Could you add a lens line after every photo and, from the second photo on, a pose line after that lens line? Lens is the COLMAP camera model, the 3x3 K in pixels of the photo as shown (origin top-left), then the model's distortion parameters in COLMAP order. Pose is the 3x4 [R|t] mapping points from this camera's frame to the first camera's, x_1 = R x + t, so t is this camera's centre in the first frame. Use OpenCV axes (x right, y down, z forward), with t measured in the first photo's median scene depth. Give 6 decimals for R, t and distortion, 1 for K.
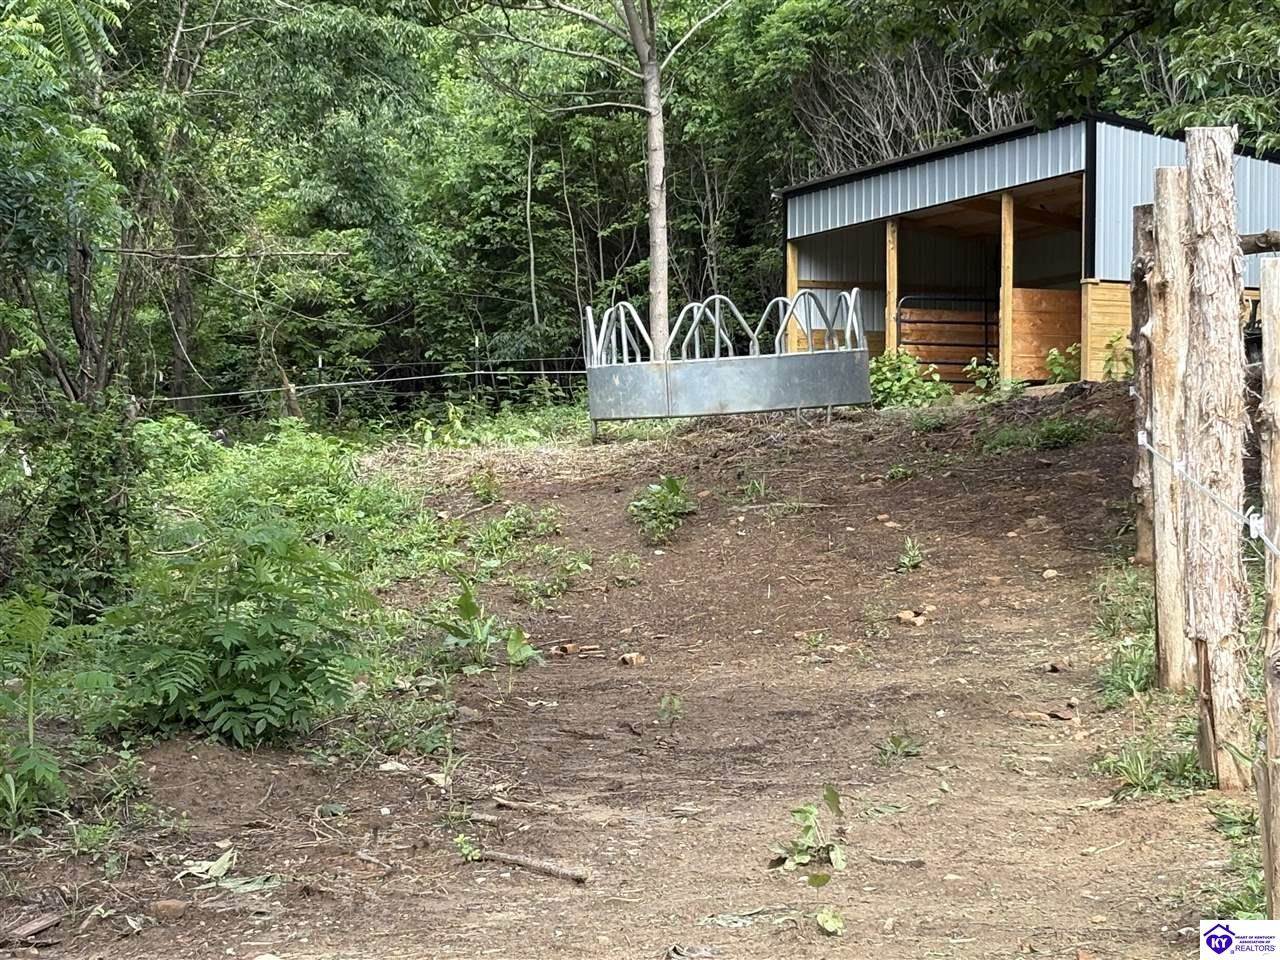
lens RADIAL K [[3062.4, 0, 646.4], [0, 3062.4, 480.8], [0, 0, 1]] dist [0.257032, 0.000000]
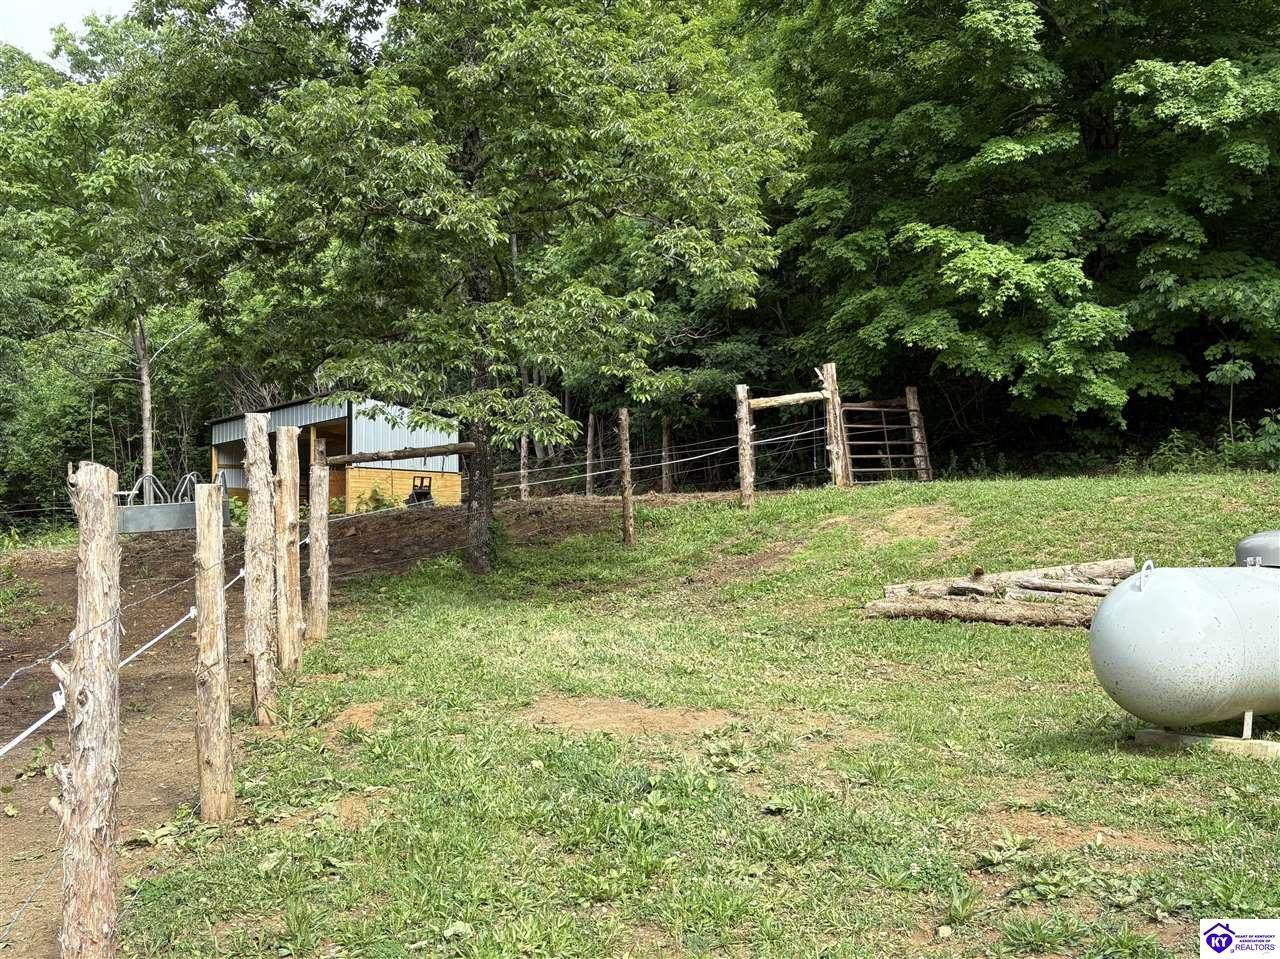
lens RADIAL K [[1404.3, 0, 642.6], [0, 1404.3, 481.6], [0, 0, 1]] dist [-0.005063, 0.000000]
pose [[0.952887, 0.003731, 0.303304, 0.028643], [0.011275, 0.998798, -0.047709, -0.003612], [-0.303117, 0.048881, 0.951699, 0.000079]]
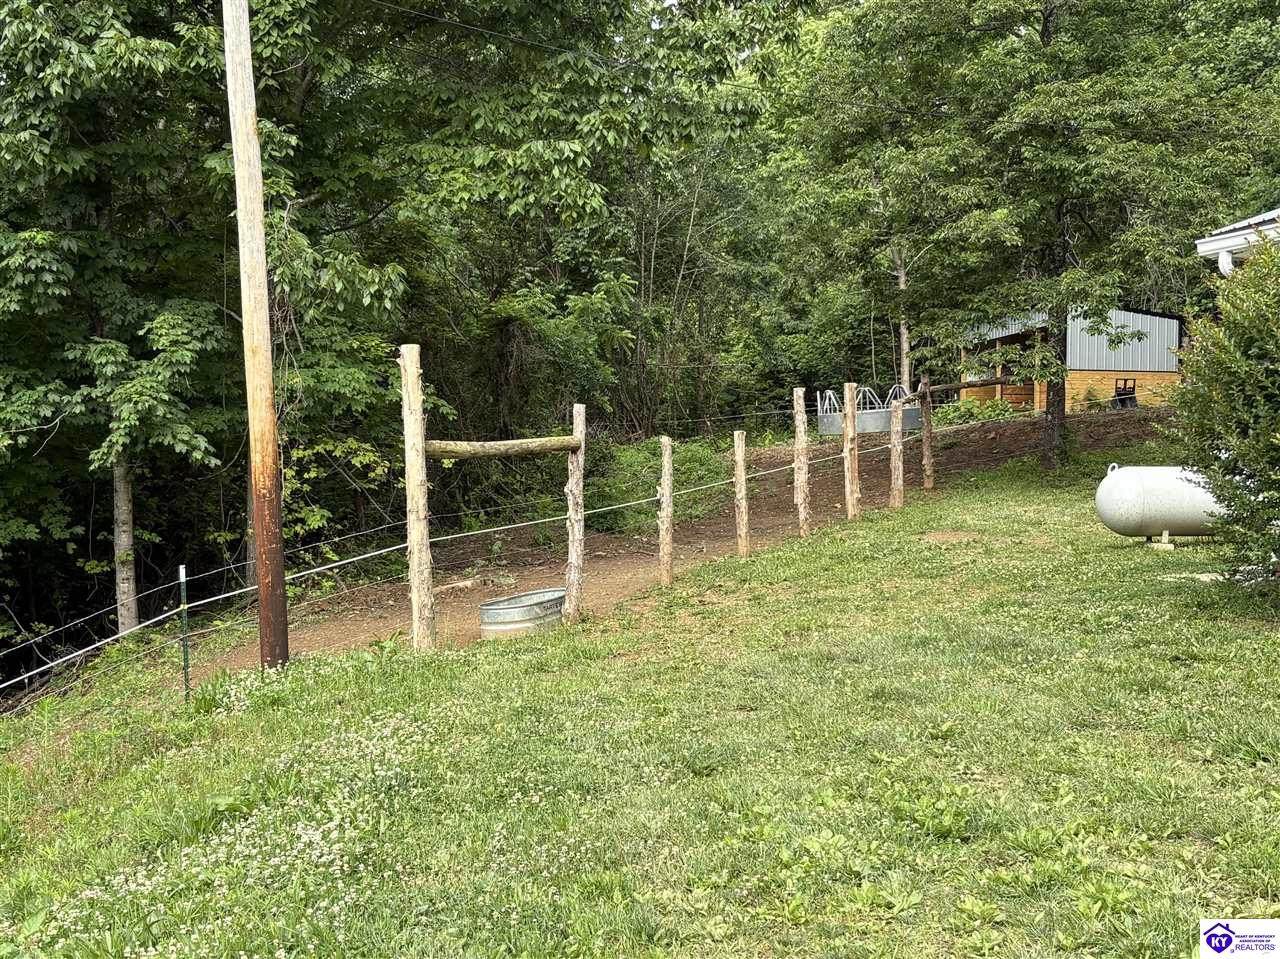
lens RADIAL K [[1940.2, 0, 640.4], [0, 1940.2, 479.0], [0, 0, 1]] dist [-0.057418, 0.000000]
pose [[0.972148, -0.001918, -0.234358, 0.121516], [0.006106, 0.999834, 0.017145, -0.006540], [0.234287, -0.018098, 0.971999, -0.344173]]
